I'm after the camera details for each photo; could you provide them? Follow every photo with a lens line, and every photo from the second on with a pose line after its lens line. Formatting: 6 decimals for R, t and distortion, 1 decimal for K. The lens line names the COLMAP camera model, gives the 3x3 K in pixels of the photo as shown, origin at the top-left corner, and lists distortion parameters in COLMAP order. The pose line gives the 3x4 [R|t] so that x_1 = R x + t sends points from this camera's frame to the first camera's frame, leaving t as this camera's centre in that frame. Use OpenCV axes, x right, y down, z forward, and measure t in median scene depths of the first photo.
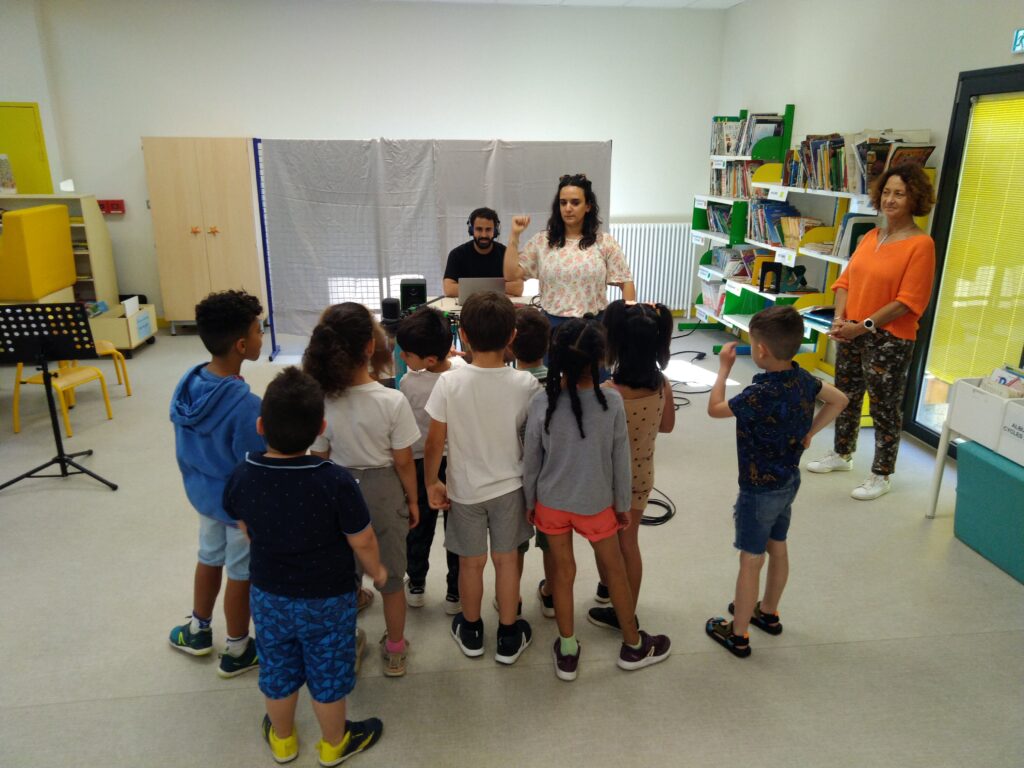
lens RADIAL K [[741.7, 0, 509.2], [0, 741.7, 388.3], [0, 0, 1]] dist [0.008885, -0.012734]
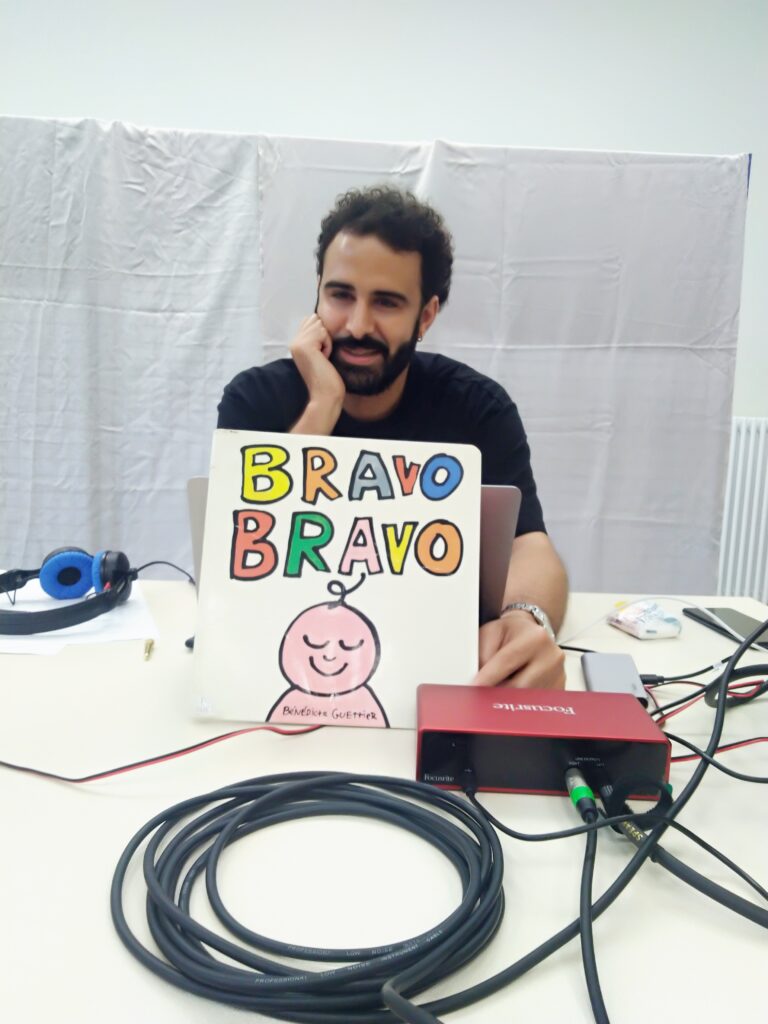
lens RADIAL K [[741.7, 0, 385.4], [0, 741.7, 514.0], [0, 0, 1]] dist [0.008885, -0.012734]
pose [[0.997266, 0.036004, -0.064523, -0.009734], [-0.047156, 0.982417, -0.180647, -0.087334], [0.056884, 0.183196, 0.981429, 0.671279]]
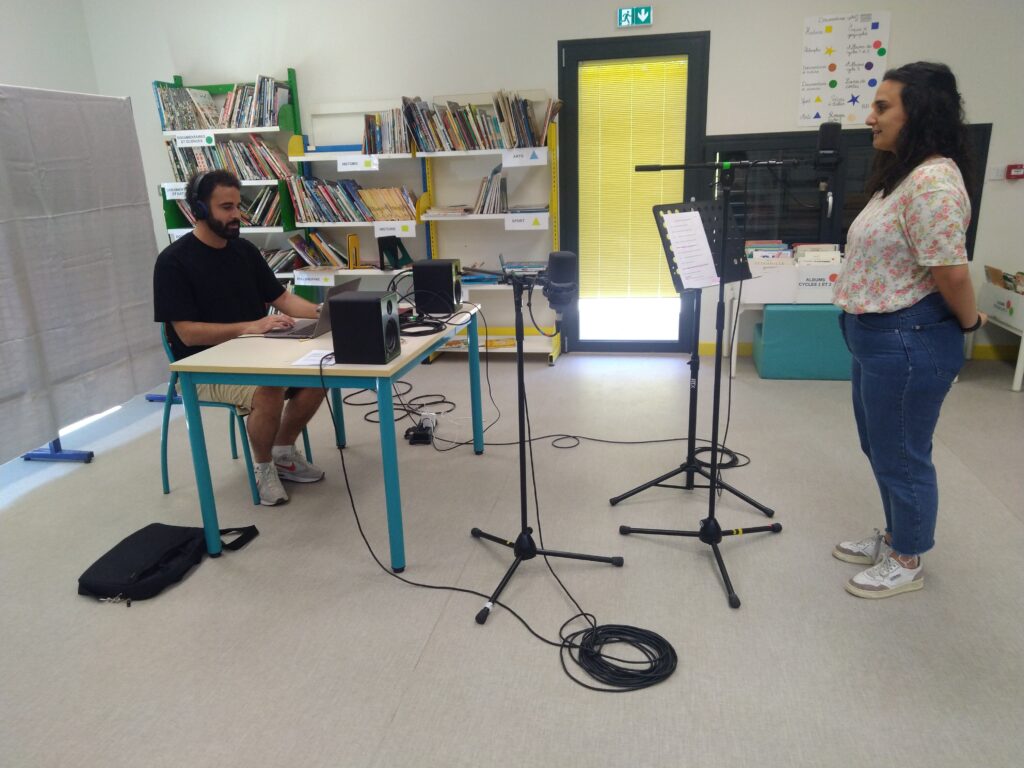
lens RADIAL K [[741.7, 0, 511.6], [0, 741.7, 389.3], [0, 0, 1]] dist [0.008885, -0.012734]
pose [[0.314280, -0.289493, 0.904114, -0.440364], [0.322389, 0.928318, 0.185177, -0.103322], [-0.892913, 0.233278, 0.385082, 0.500968]]
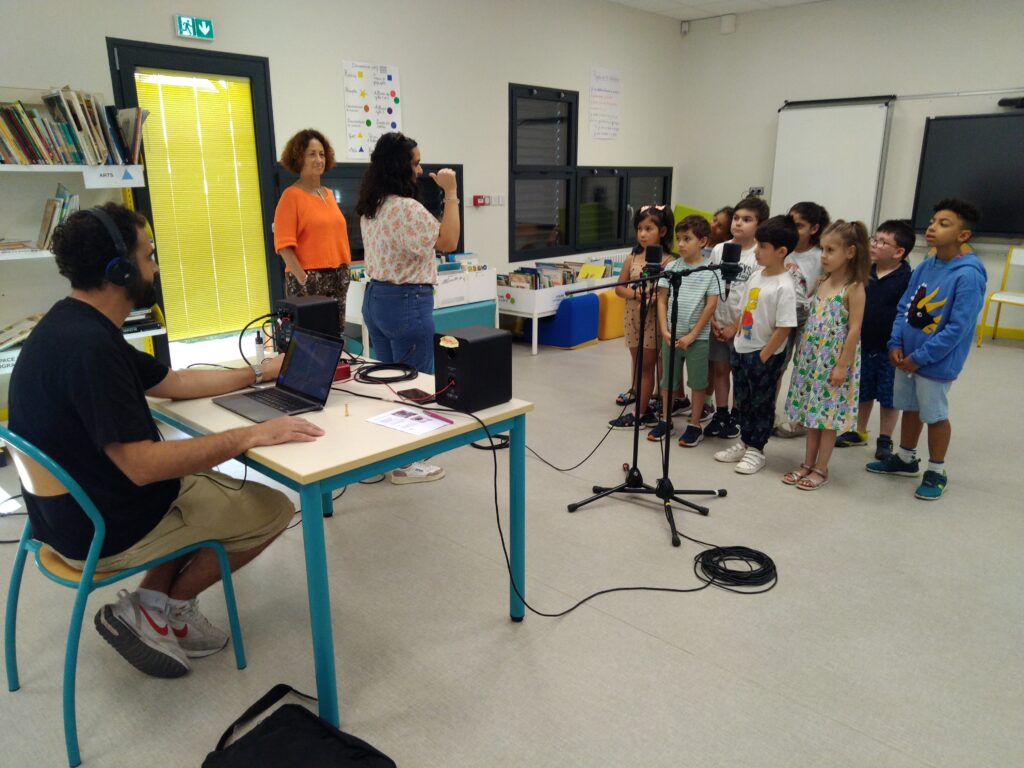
lens RADIAL K [[741.7, 0, 506.9], [0, 741.7, 382.1], [0, 0, 1]] dist [0.008885, -0.012734]
pose [[-0.640428, -0.203988, 0.740433, -0.364528], [0.235233, 0.865649, 0.441947, -0.231177], [-0.731107, 0.457210, -0.506401, 0.890426]]
